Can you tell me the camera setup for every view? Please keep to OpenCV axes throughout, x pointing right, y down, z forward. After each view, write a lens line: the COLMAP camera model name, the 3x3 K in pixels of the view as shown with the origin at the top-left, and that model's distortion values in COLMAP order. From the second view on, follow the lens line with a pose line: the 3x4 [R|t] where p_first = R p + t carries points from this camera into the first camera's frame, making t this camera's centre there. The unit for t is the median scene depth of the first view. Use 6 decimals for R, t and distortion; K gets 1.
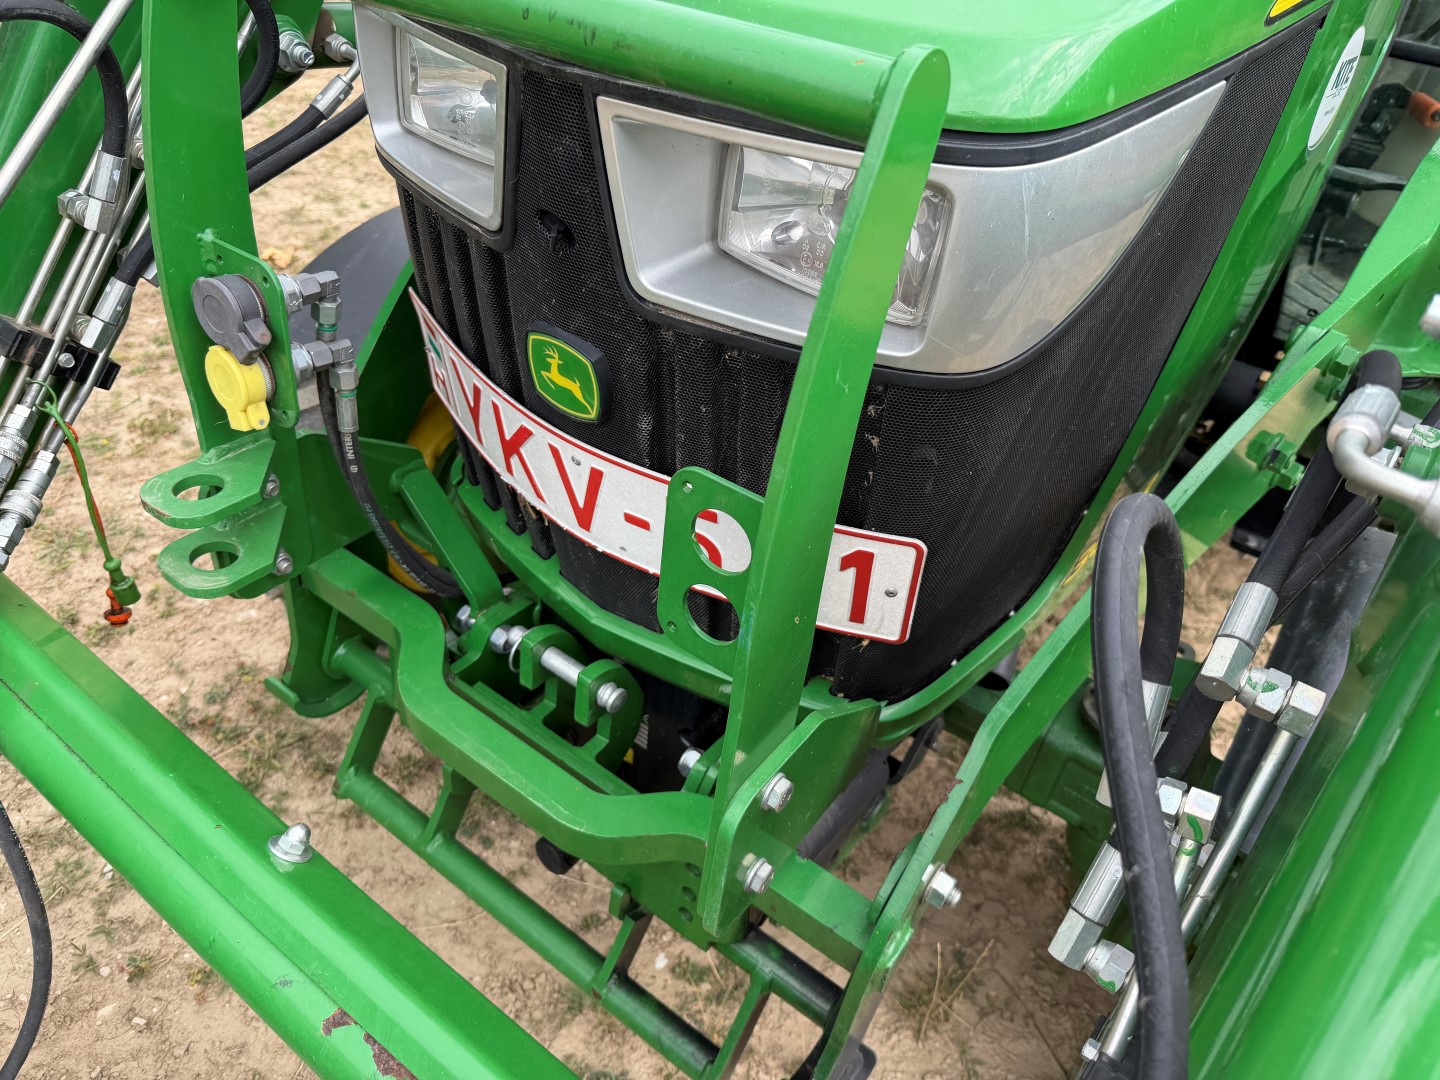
lens RADIAL K [[1037.1, 0, 722.6], [0, 1037.1, 537.6], [0, 0, 1]] dist [0.004007, -0.039267]
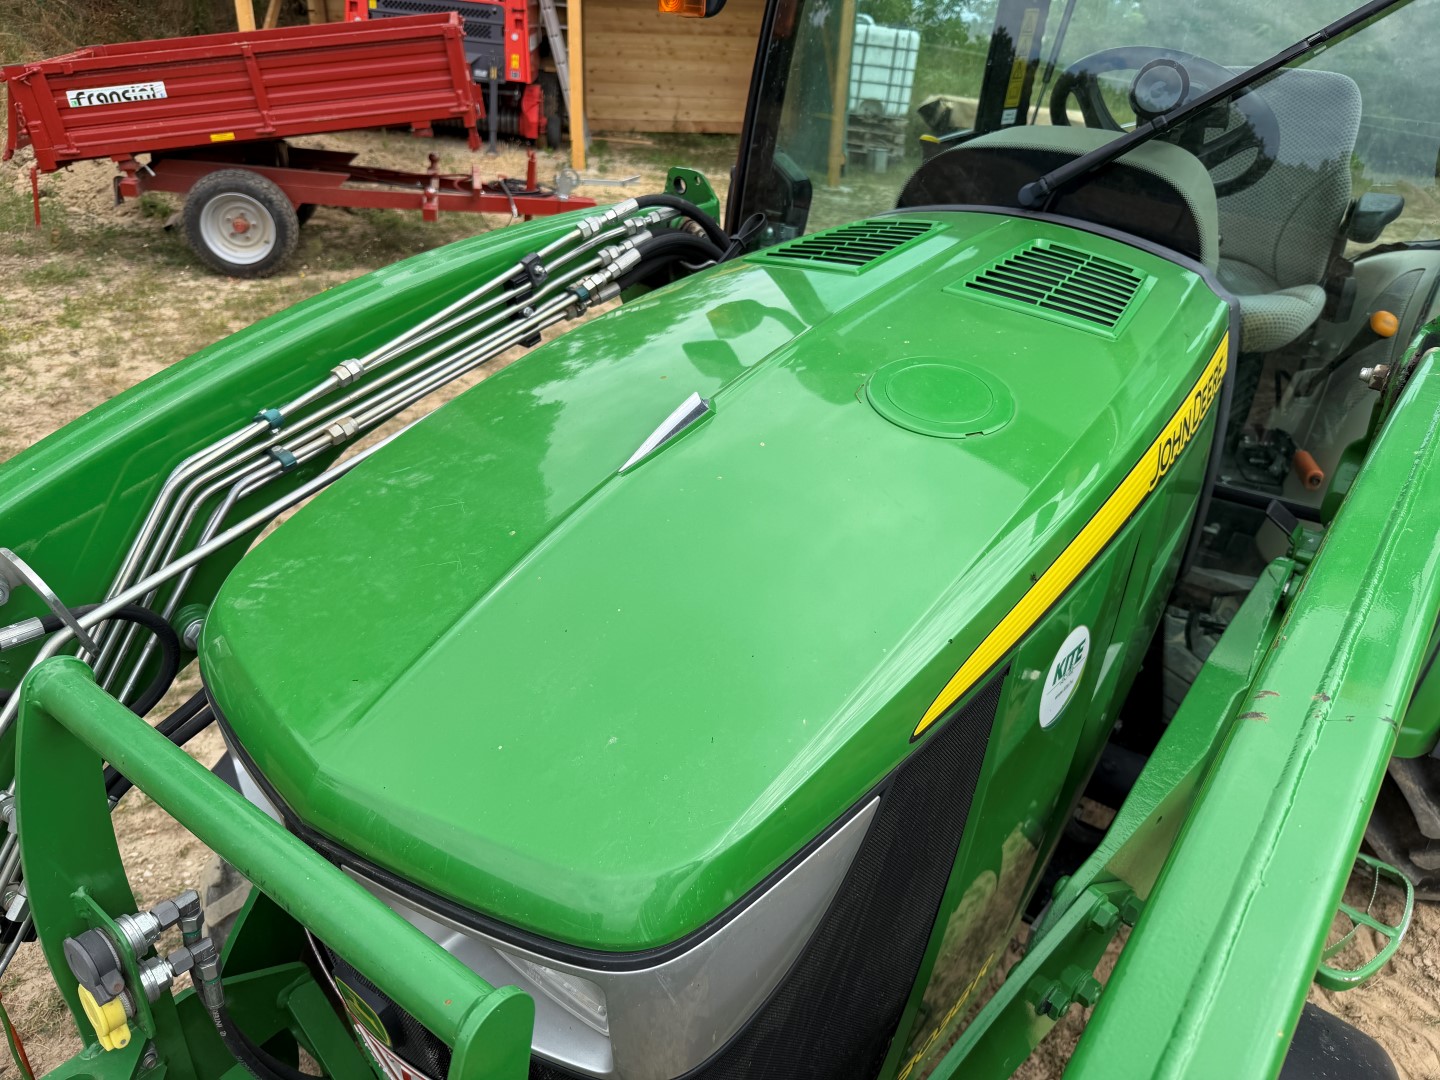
lens RADIAL K [[1033.1, 0, 704.6], [0, 1033.1, 539.8], [0, 0, 1]] dist [-0.007887, -0.002091]
pose [[0.996065, -0.049232, -0.073693, 0.282650], [0.036785, 0.986167, -0.161619, -0.393646], [0.080630, 0.158272, 0.984098, -0.166366]]
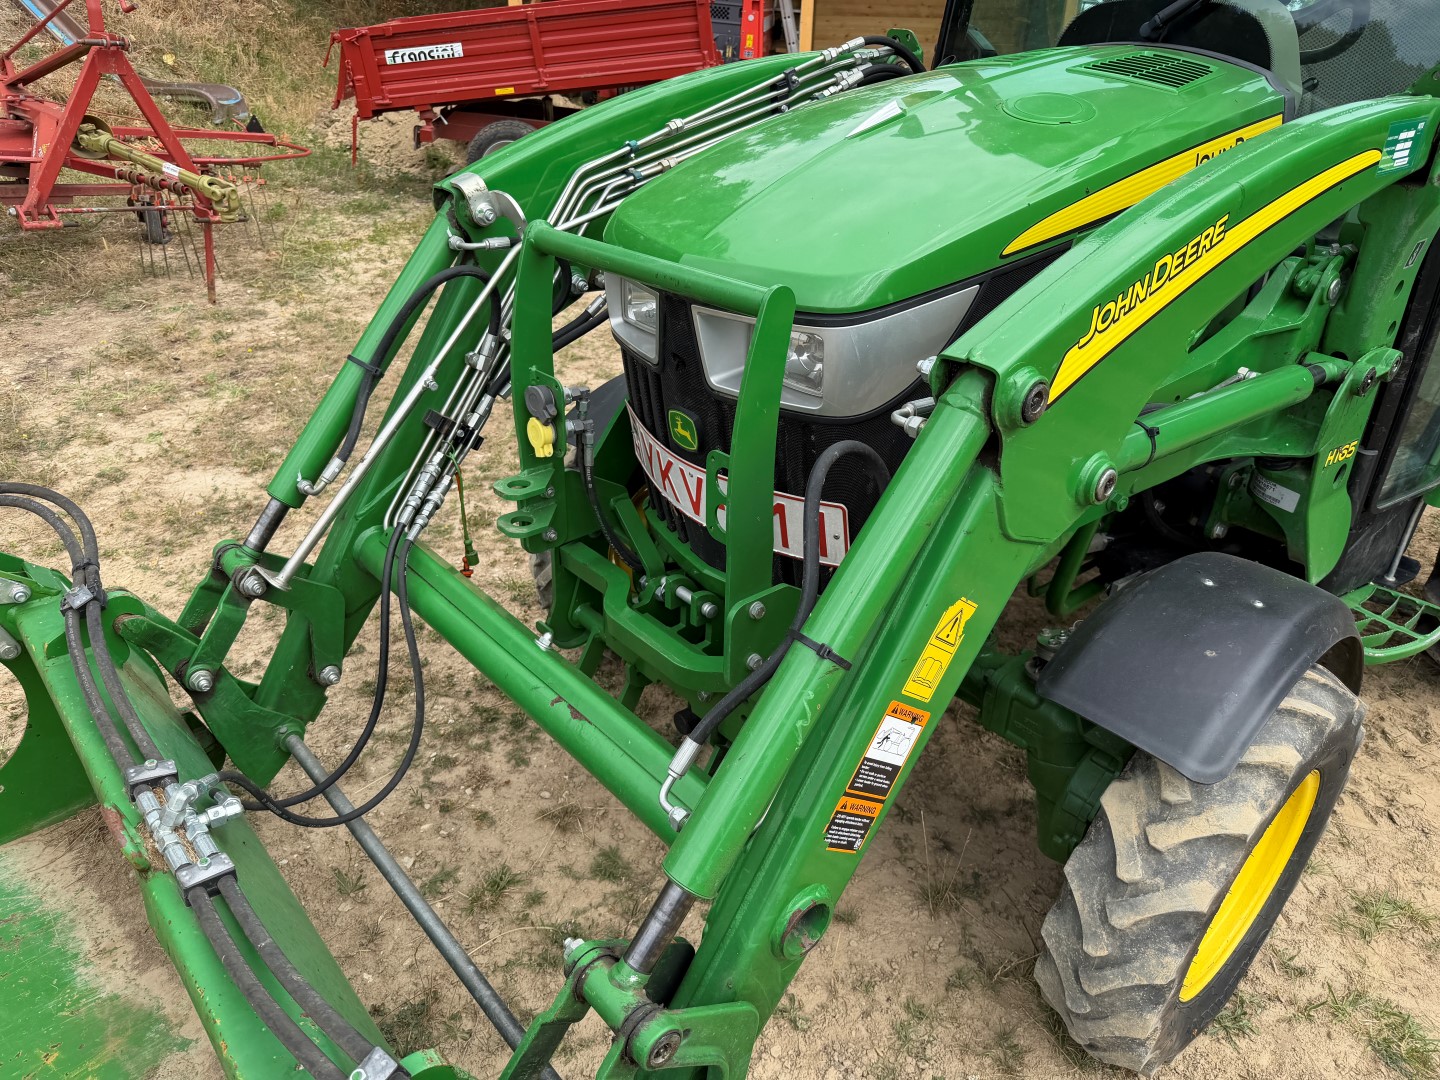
lens RADIAL K [[1024.7, 0, 713.3], [0, 1024.7, 540.8], [0, 0, 1]] dist [0.031655, -0.055954]
pose [[0.968662, 0.024465, -0.247176, 0.358203], [-0.064628, 0.985686, -0.155713, 0.325316], [0.239828, 0.166808, 0.956377, -0.793884]]
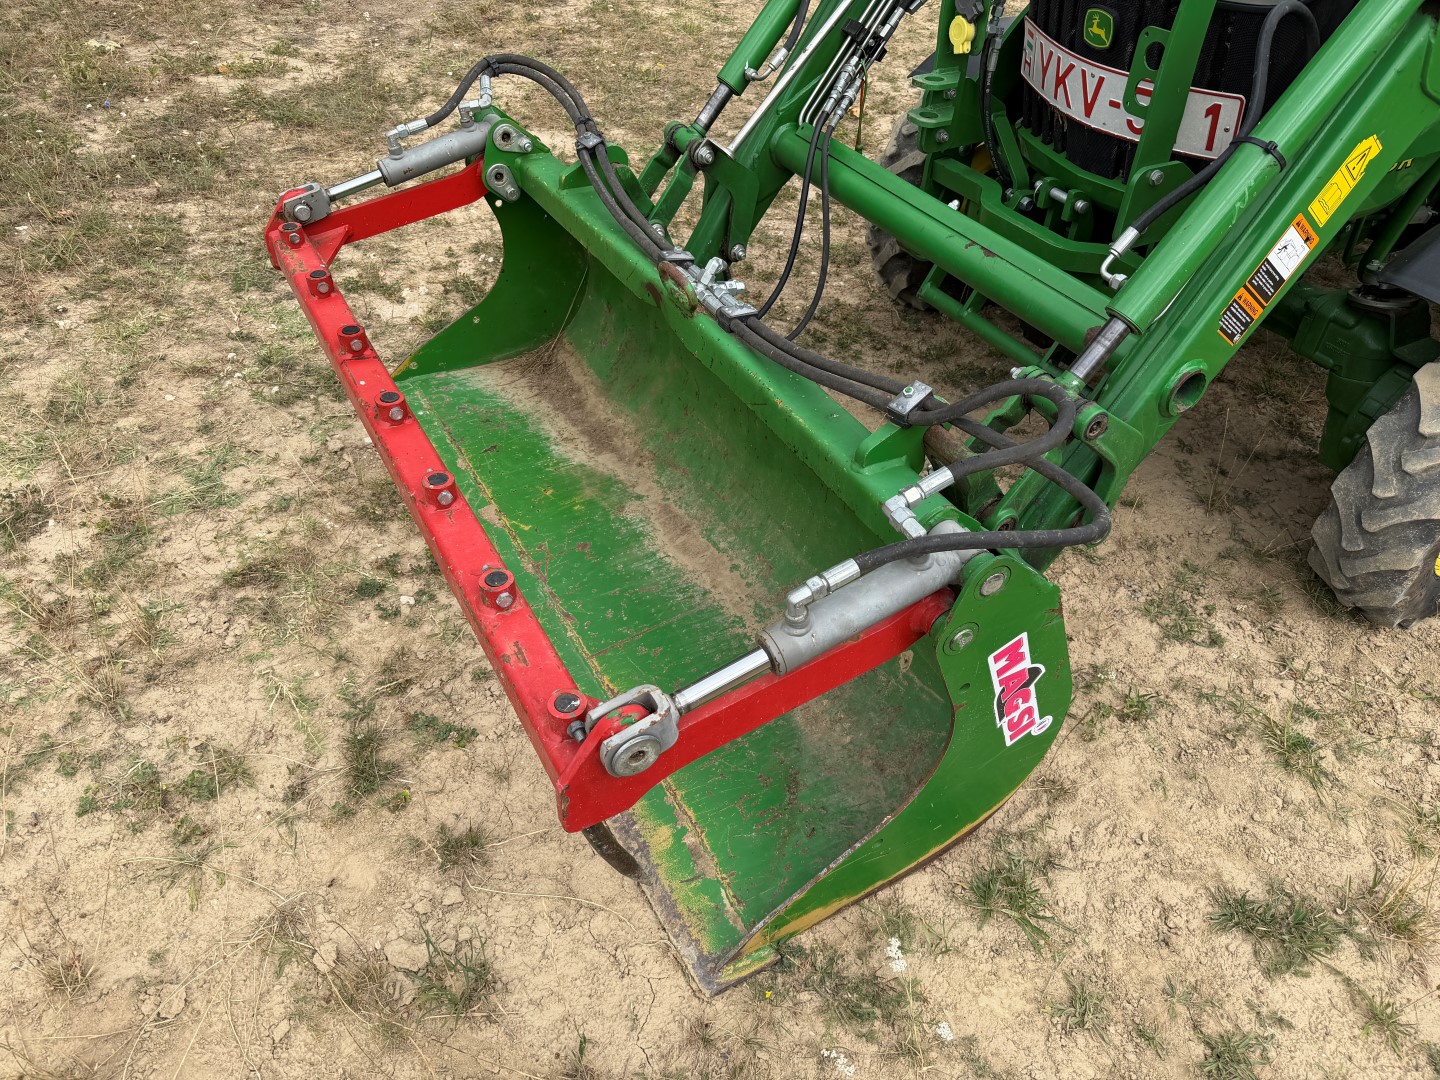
lens RADIAL K [[1020.4, 0, 724.6], [0, 1020.4, 549.5], [0, 0, 1]] dist [0.002557, -0.004785]
pose [[0.911021, 0.197117, -0.362195, 0.131465], [-0.182291, 0.980377, 0.075037, 0.856918], [0.369878, -0.002335, 0.929077, -1.305012]]
